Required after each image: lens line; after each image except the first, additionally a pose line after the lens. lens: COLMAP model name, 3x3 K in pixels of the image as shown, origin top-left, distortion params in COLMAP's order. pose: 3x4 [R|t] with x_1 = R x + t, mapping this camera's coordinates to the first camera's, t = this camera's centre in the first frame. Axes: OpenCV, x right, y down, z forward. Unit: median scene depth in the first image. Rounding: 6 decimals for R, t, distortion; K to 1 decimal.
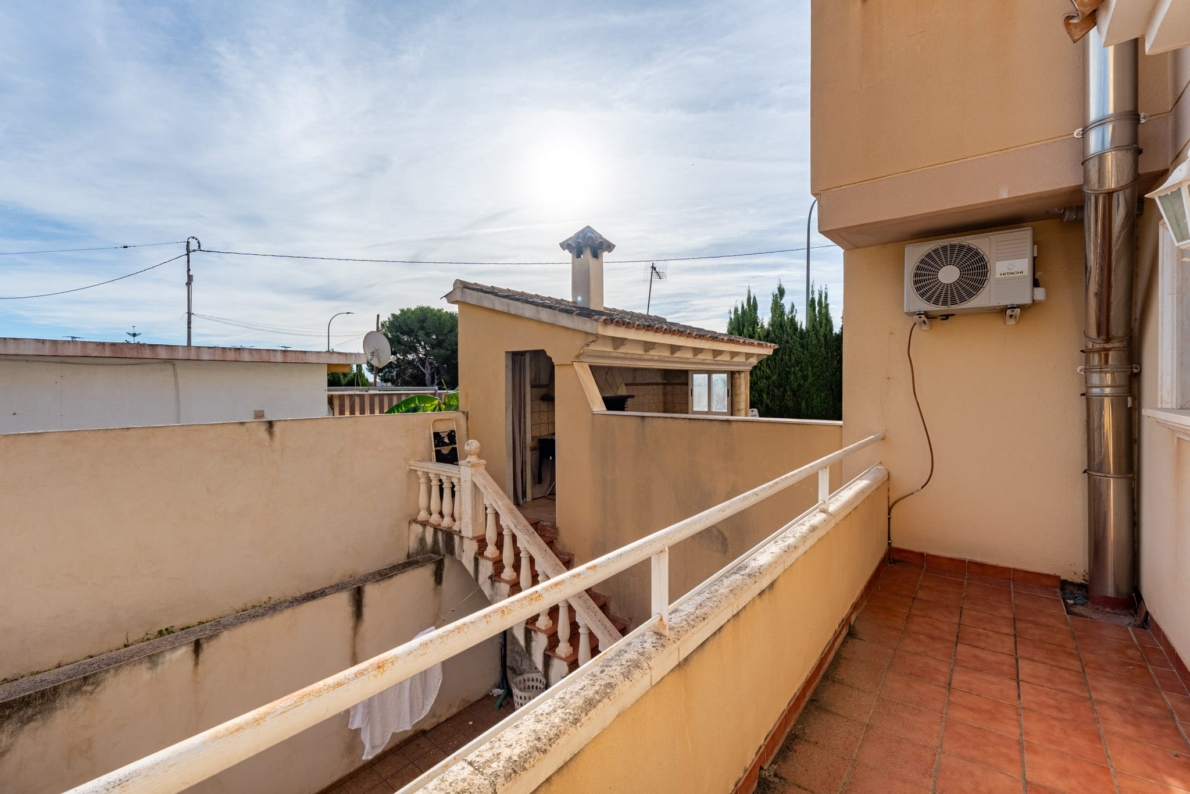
lens RADIAL K [[505.6, 0, 596.2], [0, 505.6, 394.4], [0, 0, 1]] dist [-0.003482, -0.000597]
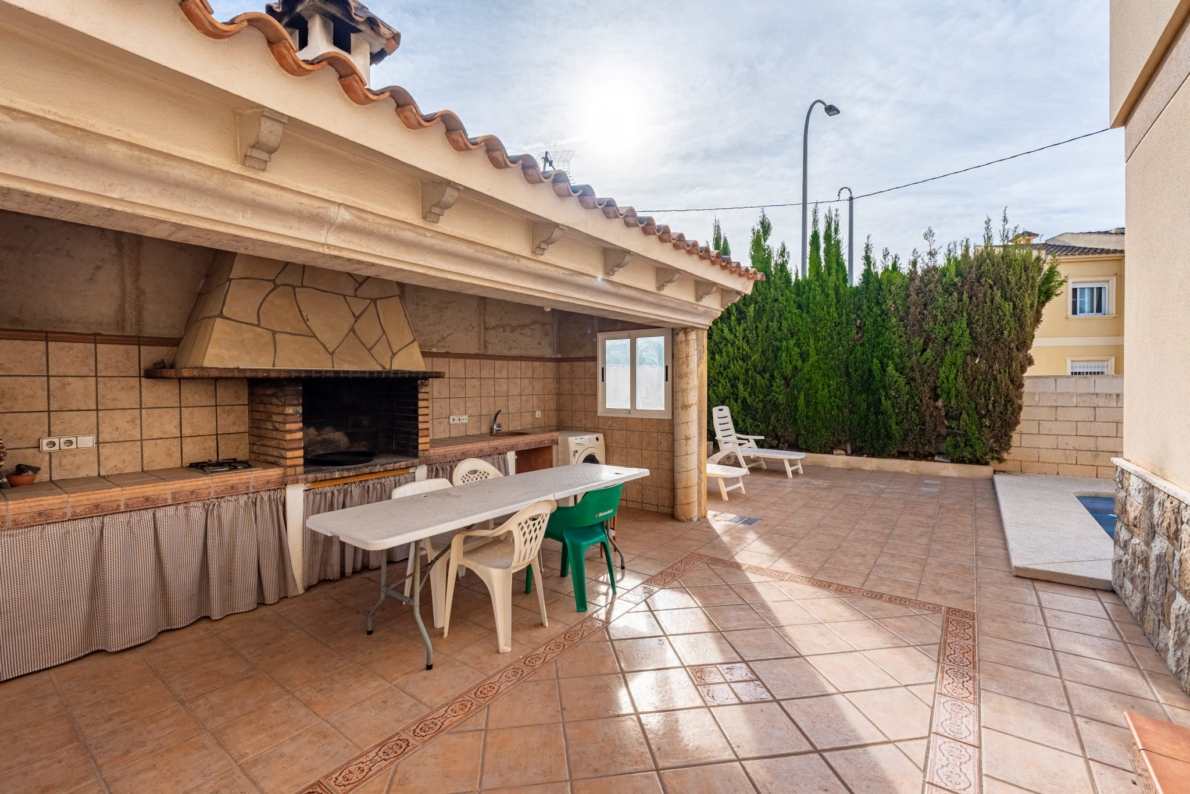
lens RADIAL K [[505.6, 0, 591.5], [0, 505.6, 391.5], [0, 0, 1]] dist [-0.003482, -0.000597]
pose [[0.999644, 0.000181, 0.026682, 0.134502], [0.000014, 0.999973, -0.007306, 0.015103], [-0.026683, 0.007304, 0.999617, 0.384776]]
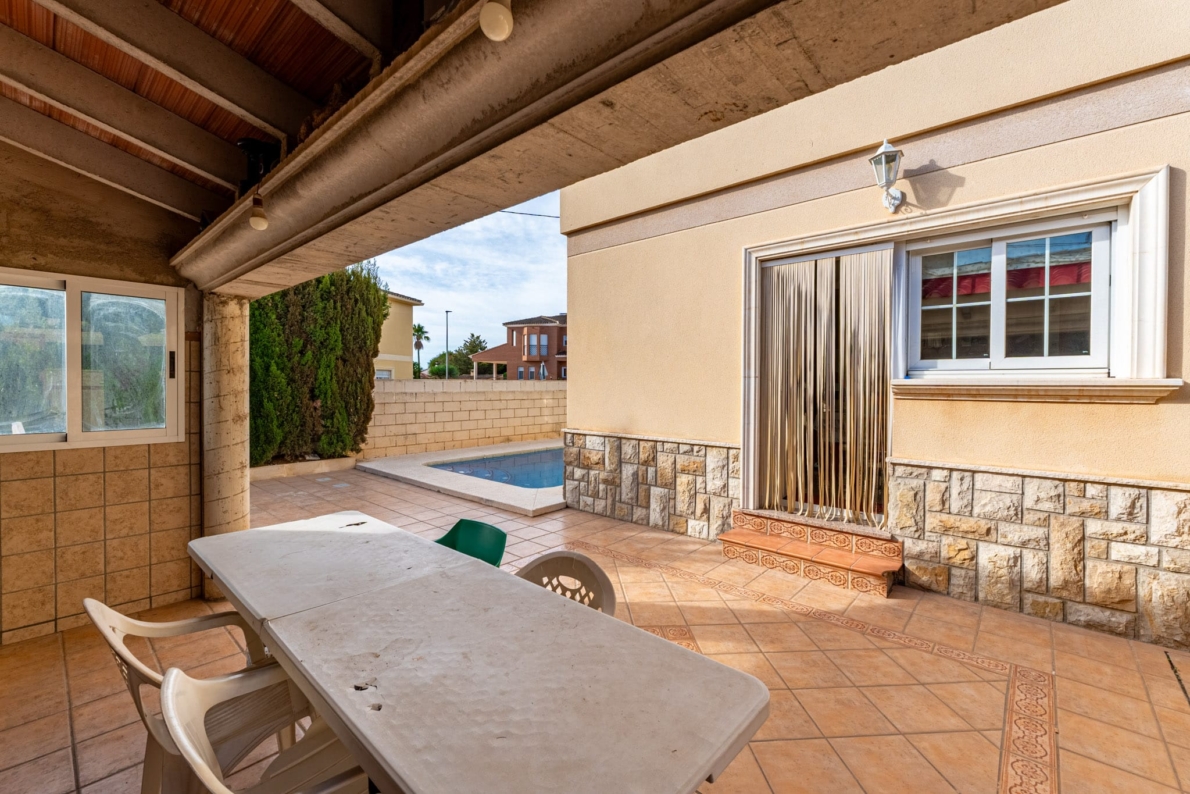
lens RADIAL K [[505.6, 0, 591.8], [0, 505.6, 392.6], [0, 0, 1]] dist [-0.003482, -0.000597]
pose [[0.056102, -0.009113, 0.998383, -0.016244], [0.018983, 0.999787, 0.008059, 0.012620], [-0.998245, 0.018500, 0.056263, 0.571354]]
